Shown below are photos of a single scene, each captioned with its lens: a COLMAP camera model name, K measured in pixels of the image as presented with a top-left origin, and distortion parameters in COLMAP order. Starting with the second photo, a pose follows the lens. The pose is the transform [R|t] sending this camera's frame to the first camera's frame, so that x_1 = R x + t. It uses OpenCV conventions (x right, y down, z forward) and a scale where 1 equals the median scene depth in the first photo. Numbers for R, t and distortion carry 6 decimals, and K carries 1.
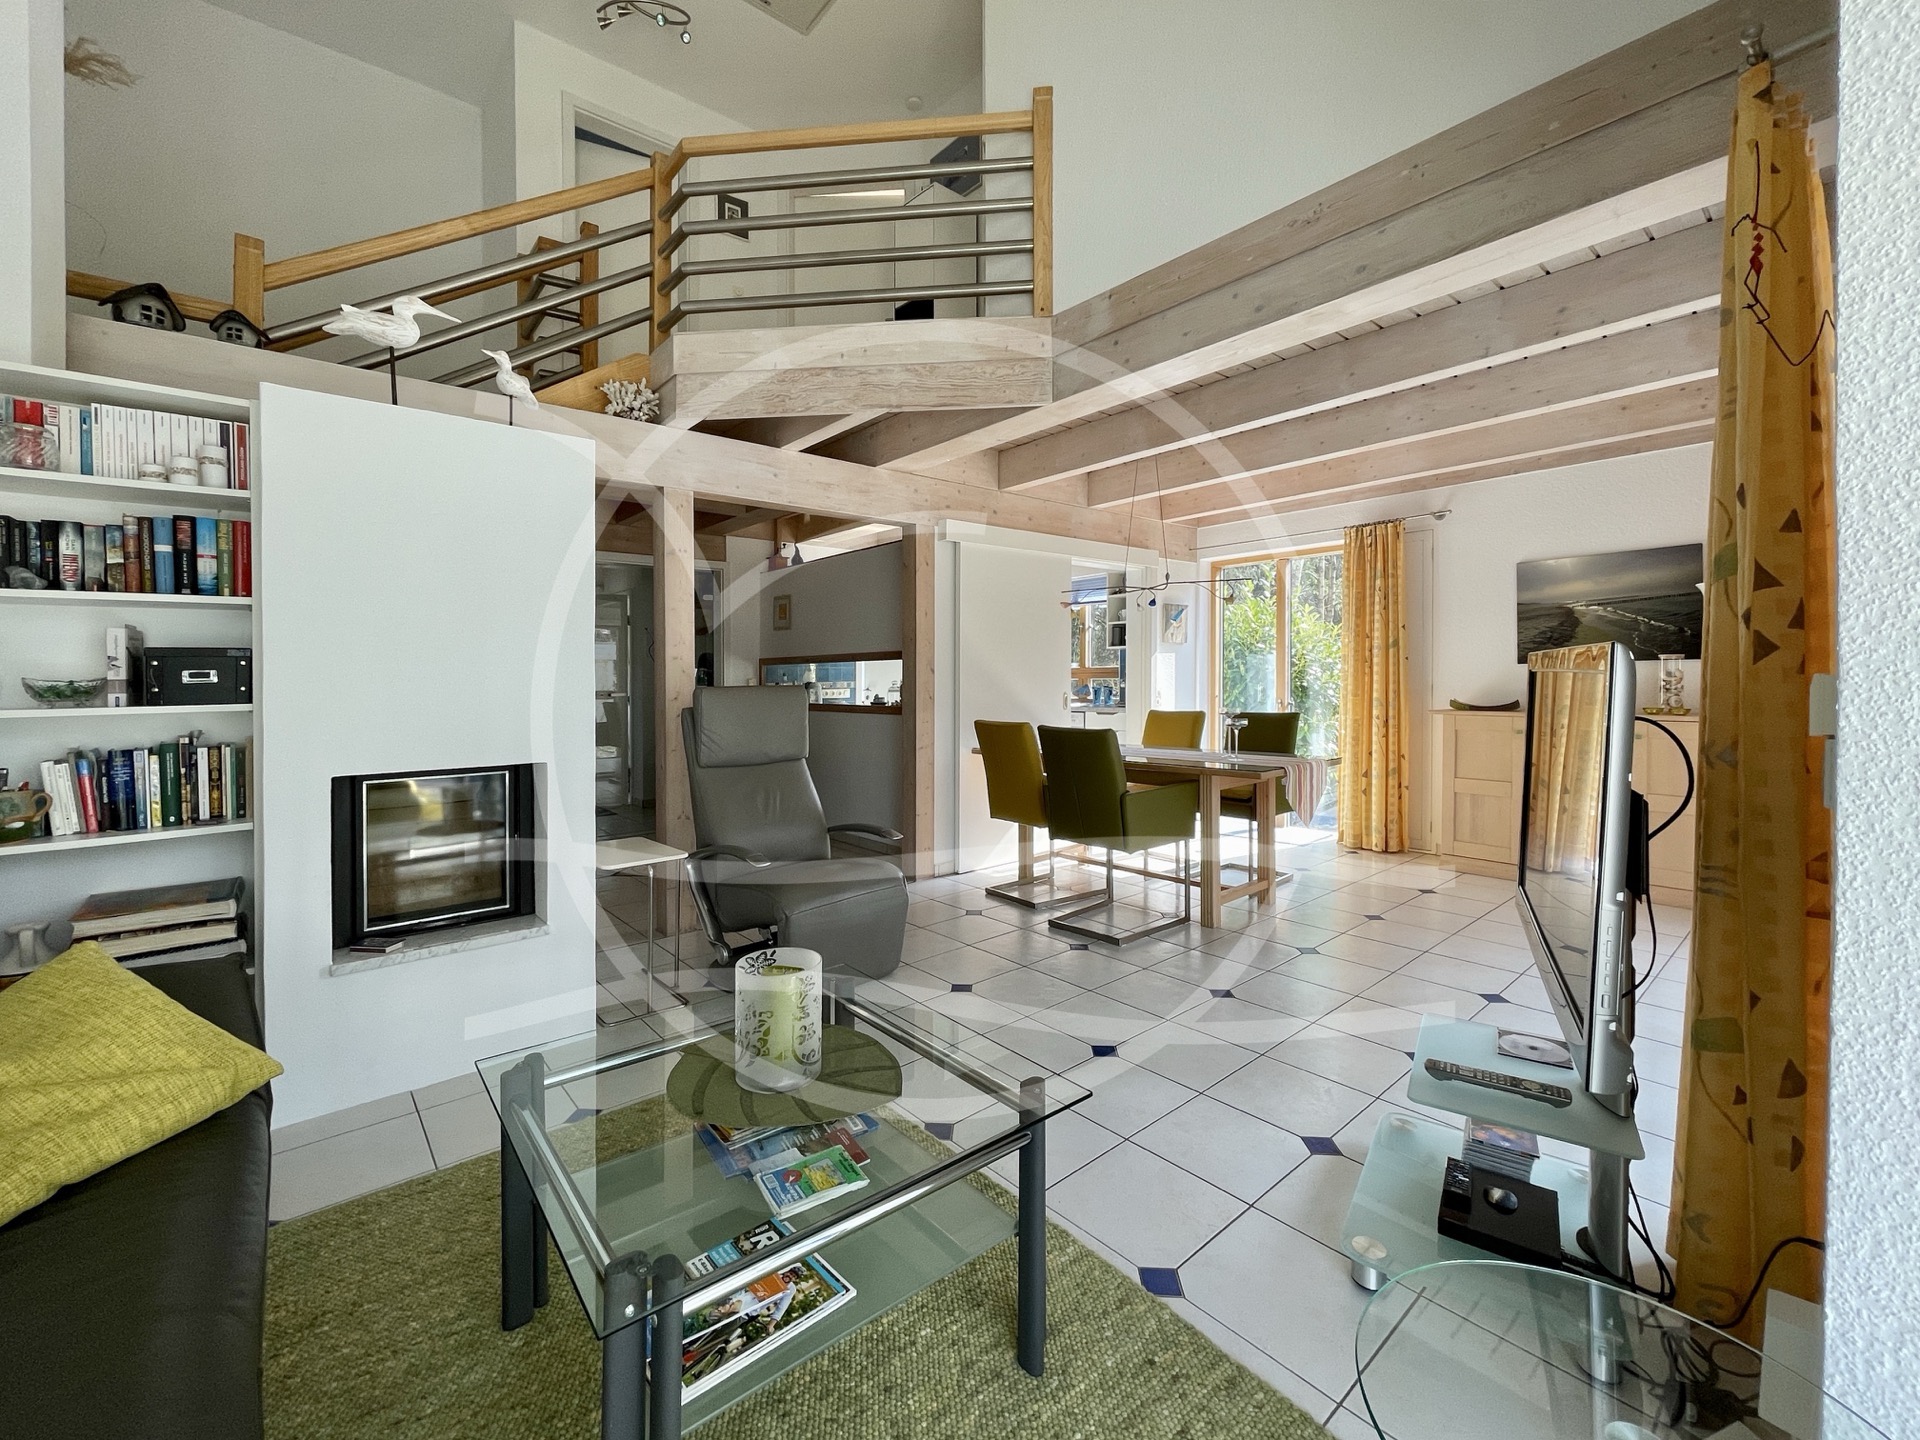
lens RADIAL K [[784.7, 0, 928.3], [0, 784.7, 671.6], [0, 0, 1]] dist [-0.007989, 0.001649]
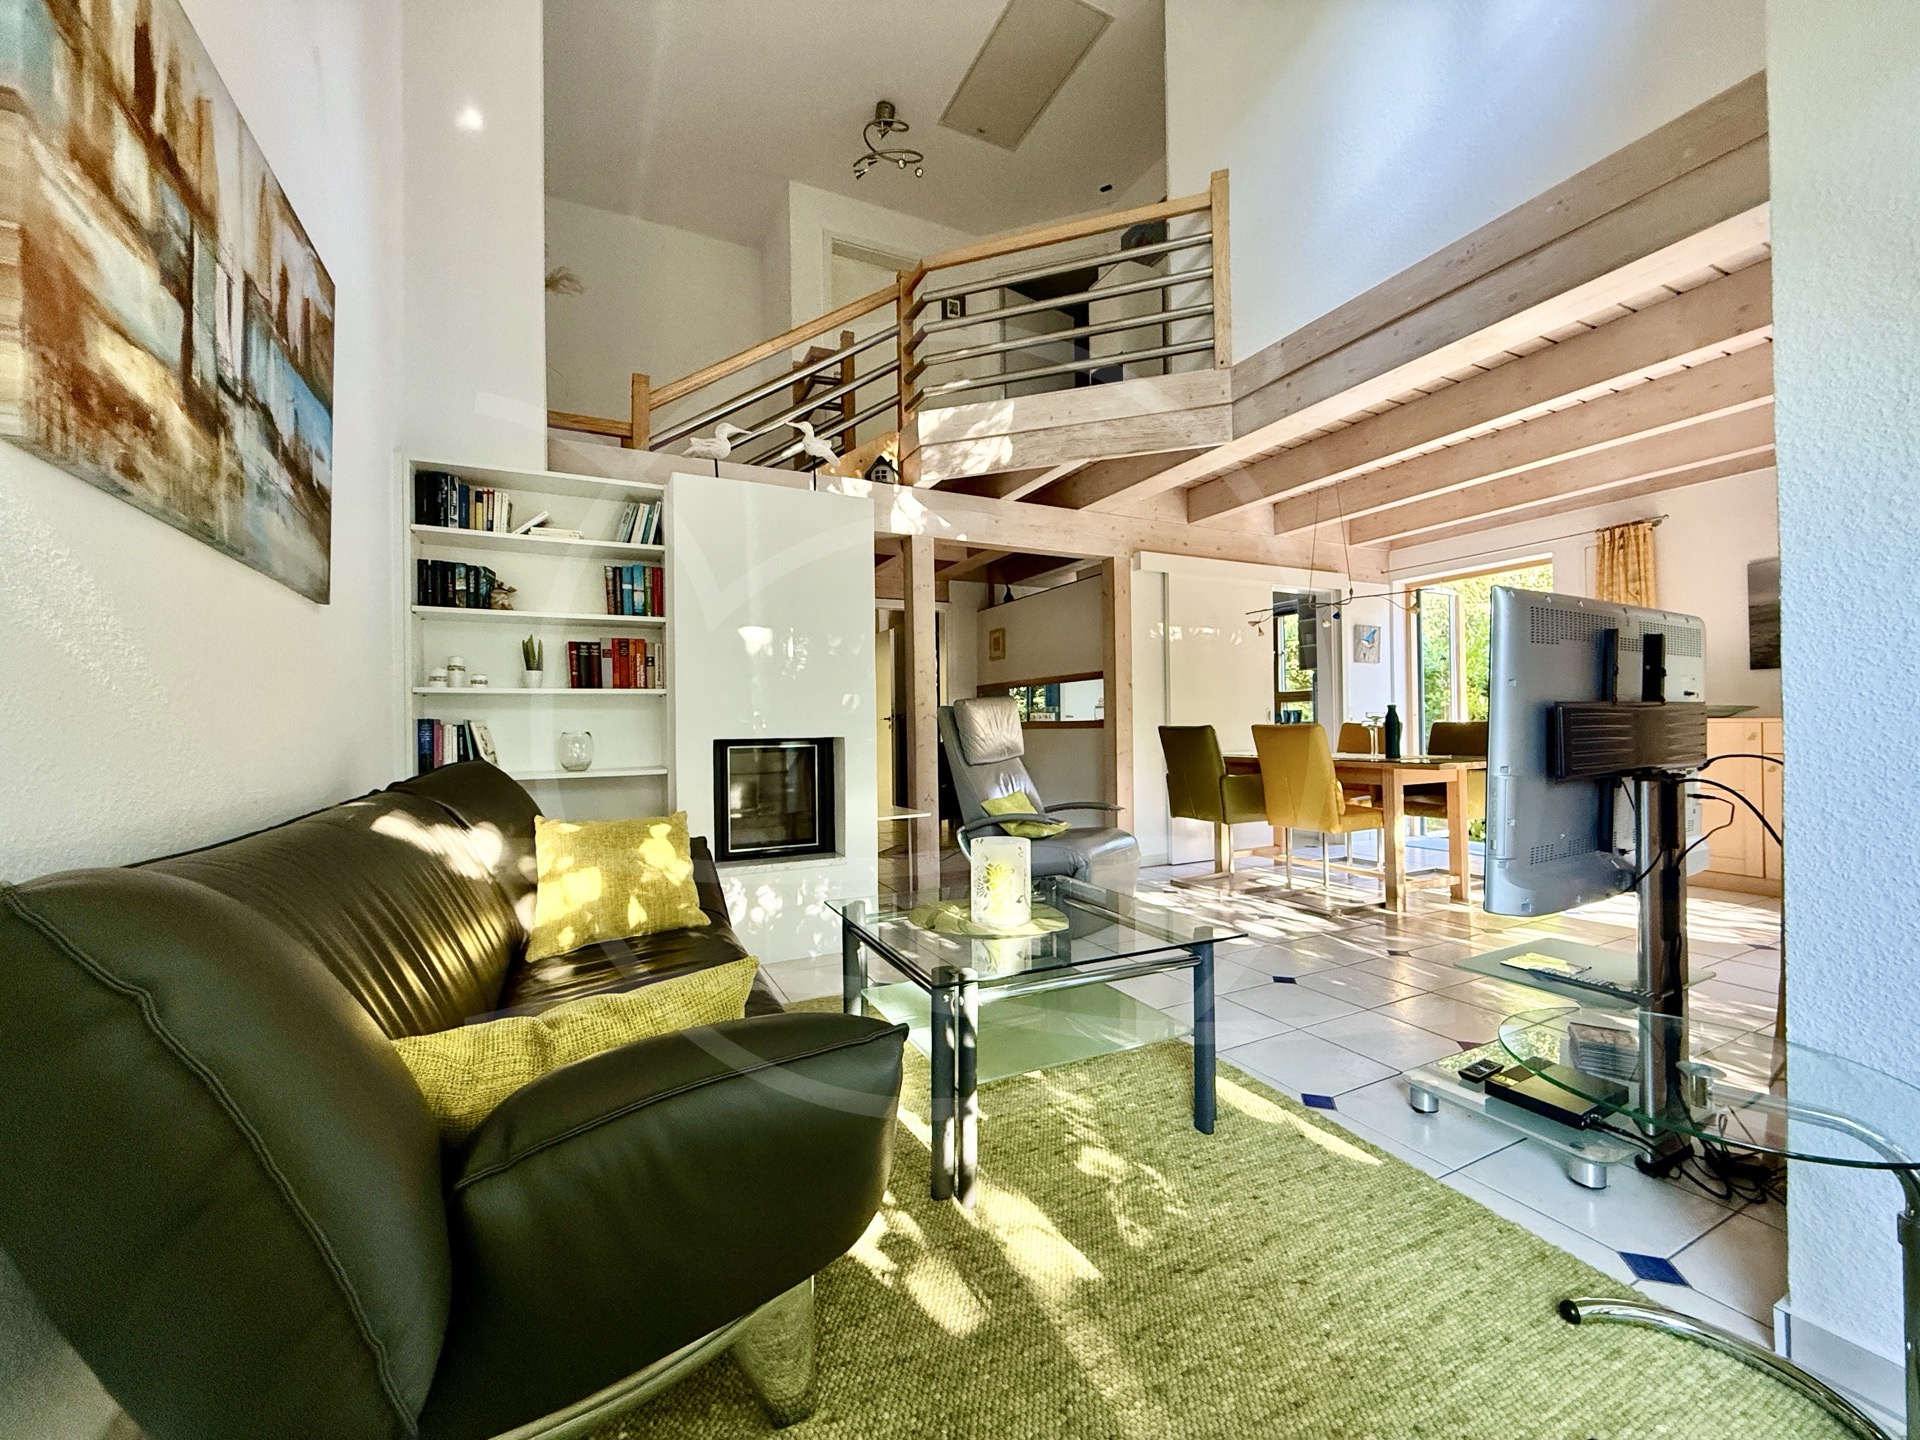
lens RADIAL K [[759.5, 0, 966.4], [0, 759.5, 724.7], [0, 0, 1]] dist [0.000739, -0.000500]
pose [[0.979049, -0.014698, -0.203092, -0.005706], [0.015169, 0.999885, 0.000762, 0.068751], [0.203058, -0.003826, 0.979159, -0.181715]]
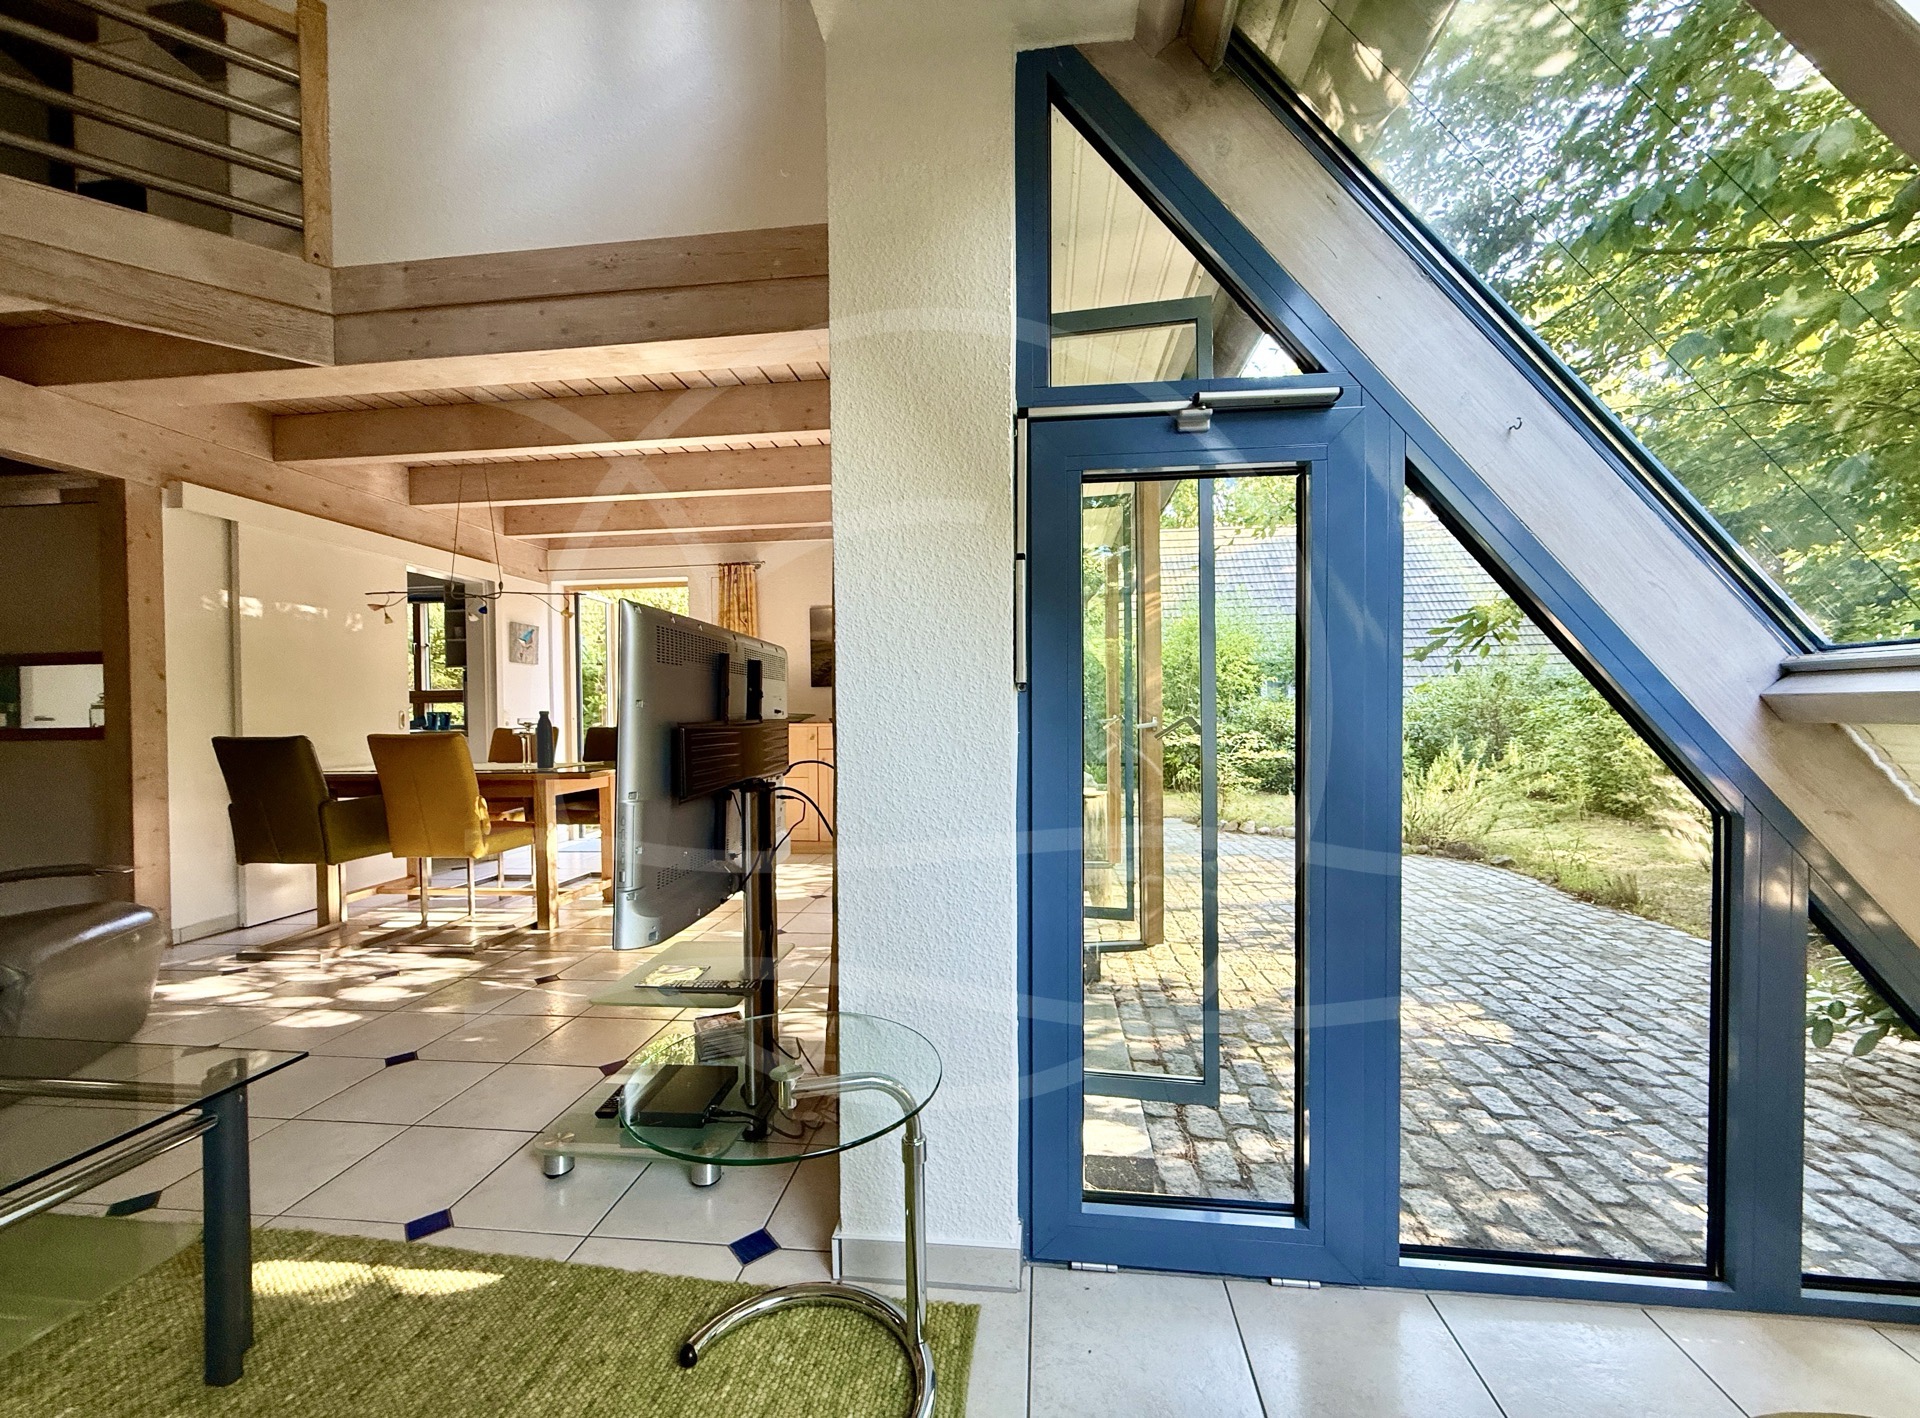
lens RADIAL K [[759.5, 0, 944.8], [0, 759.5, 718.1], [0, 0, 1]] dist [0.000739, -0.000500]
pose [[0.715615, -0.013172, 0.698371, 0.047080], [0.010364, 0.999912, 0.008239, 0.055213], [-0.698419, 0.001342, 0.715688, -0.096397]]
